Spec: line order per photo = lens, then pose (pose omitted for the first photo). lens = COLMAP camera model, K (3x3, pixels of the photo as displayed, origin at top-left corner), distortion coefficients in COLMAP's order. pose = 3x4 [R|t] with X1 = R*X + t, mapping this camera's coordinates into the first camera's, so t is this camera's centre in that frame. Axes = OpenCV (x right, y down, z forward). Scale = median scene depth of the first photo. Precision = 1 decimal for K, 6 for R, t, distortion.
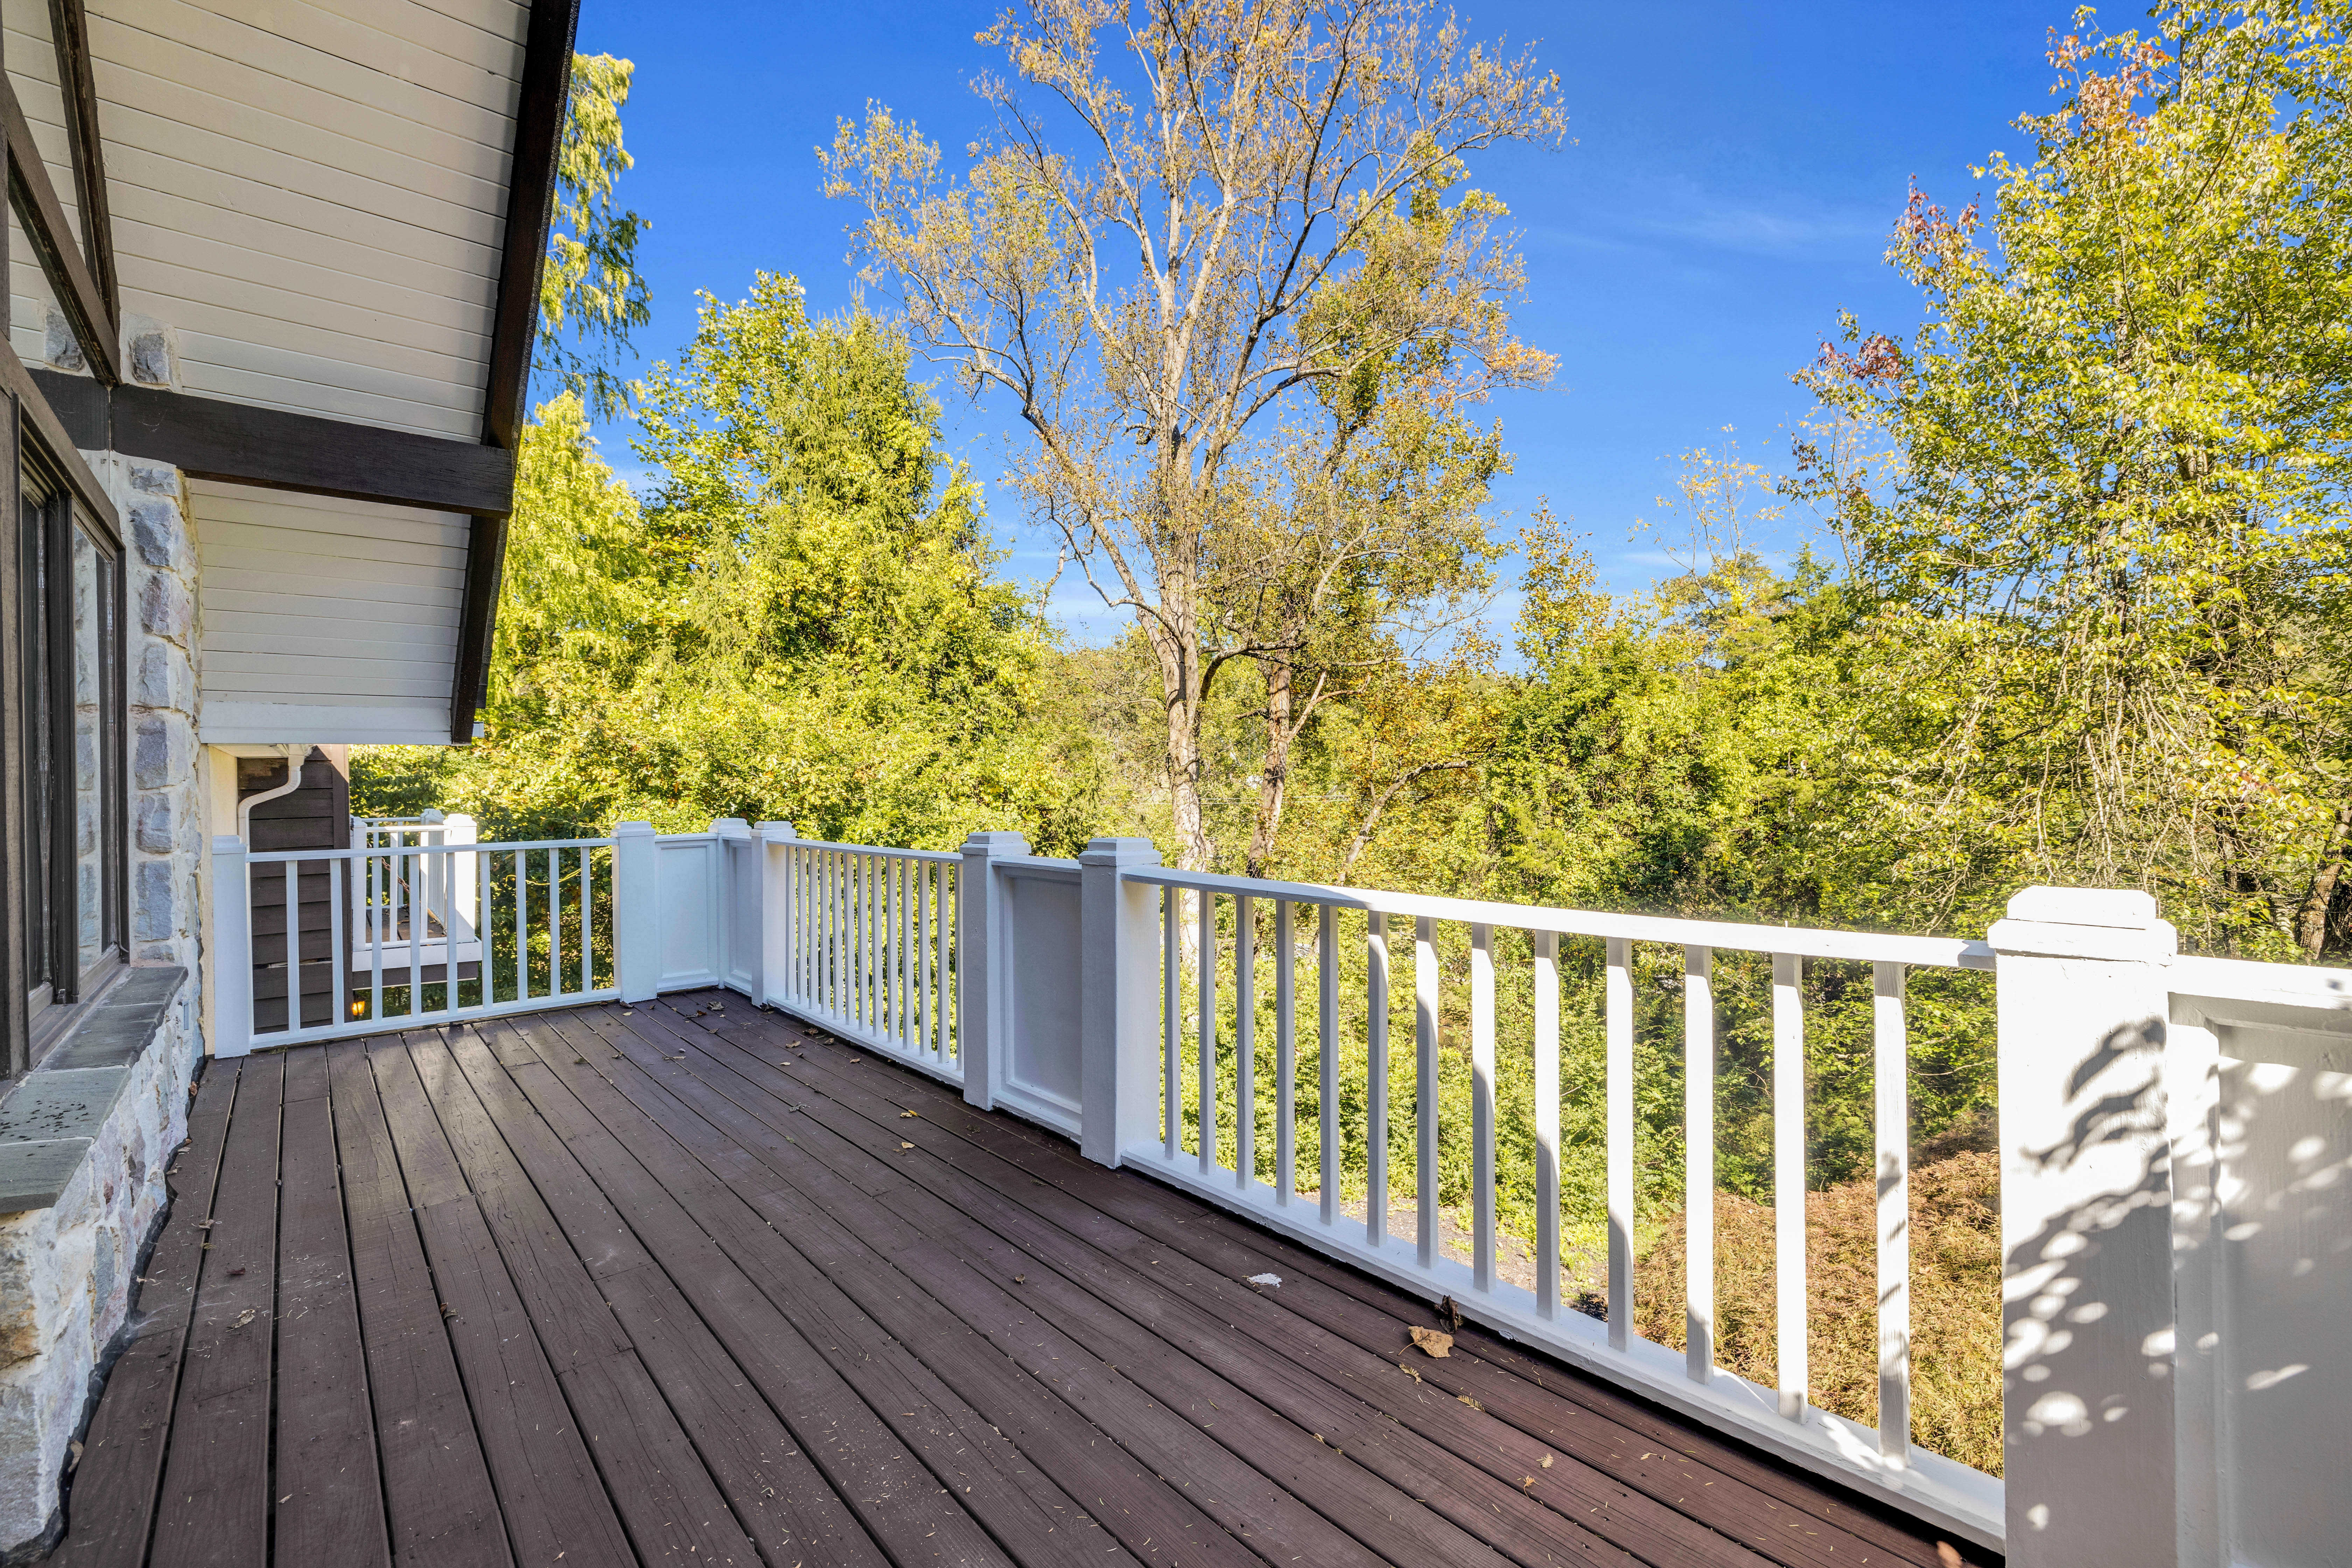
lens RADIAL K [[982.2, 0, 1176.5], [0, 982.2, 776.9], [0, 0, 1]] dist [0.000570, 0.000169]
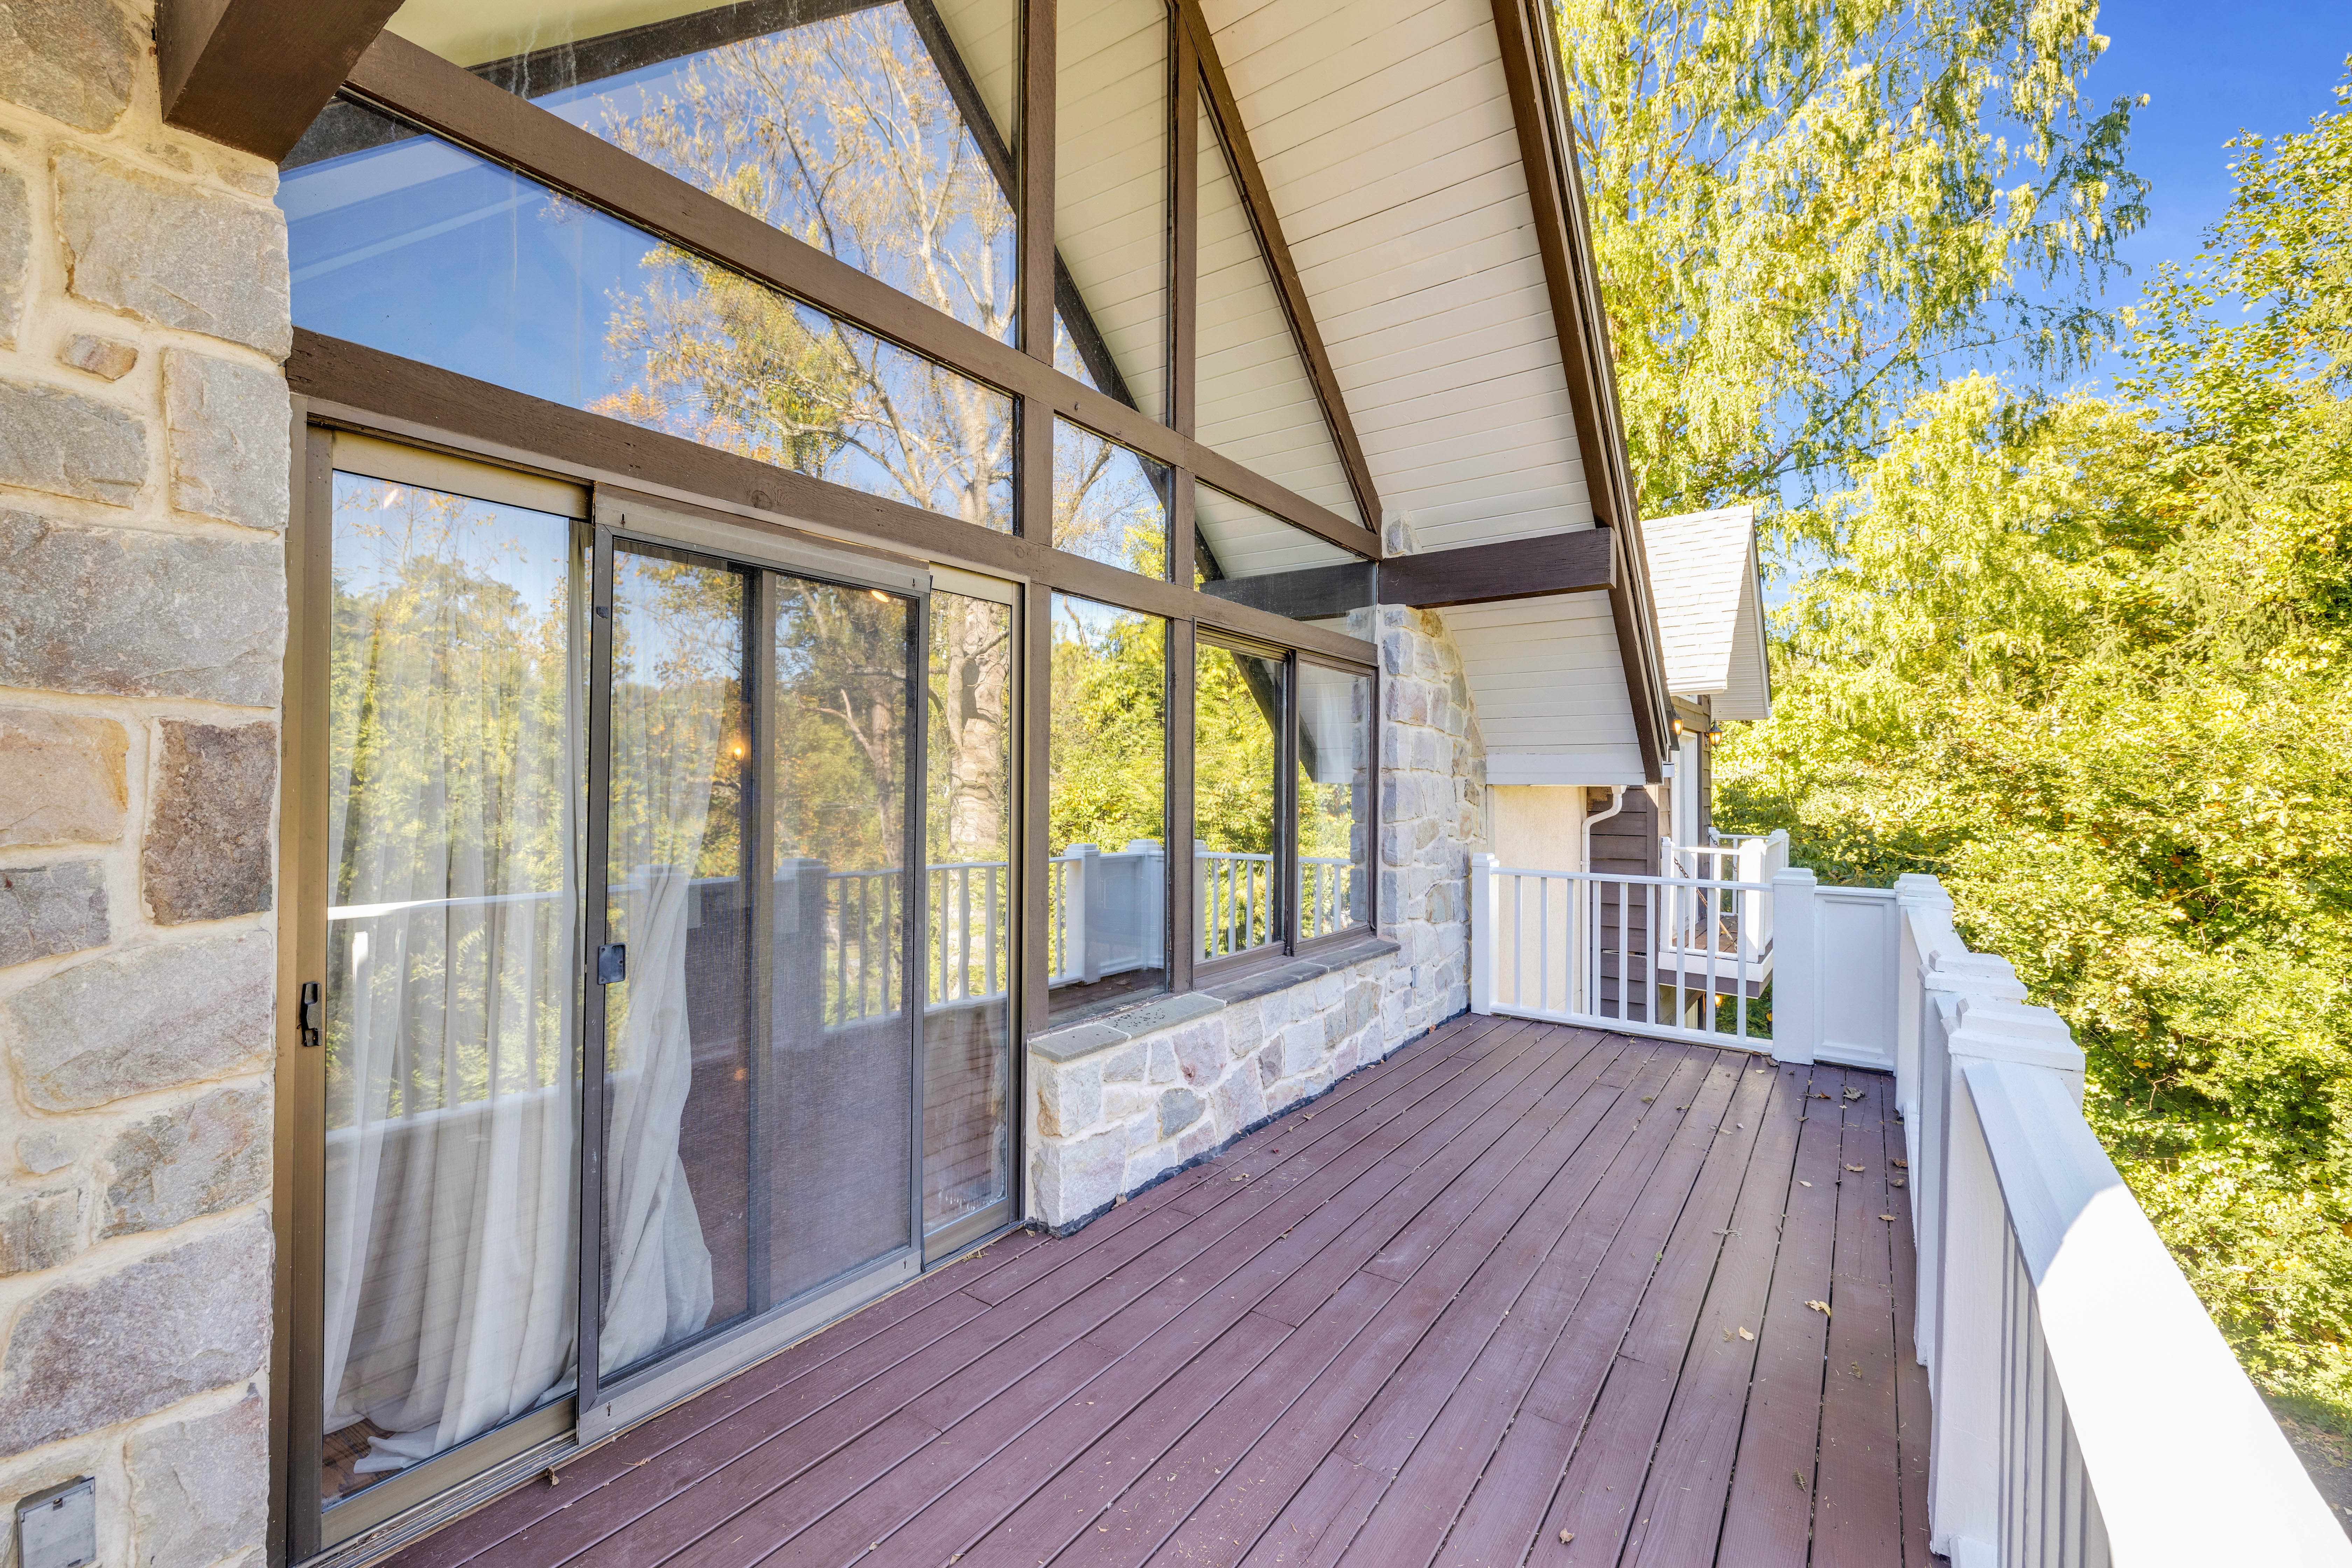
lens RADIAL K [[982.2, 0, 1176.5], [0, 982.2, 776.9], [0, 0, 1]] dist [0.000570, 0.000169]
pose [[0.214344, 0.008583, -0.976720, 0.177724], [-0.010526, 0.999924, 0.006477, -0.031875], [0.976701, 0.008892, 0.214418, 0.173749]]
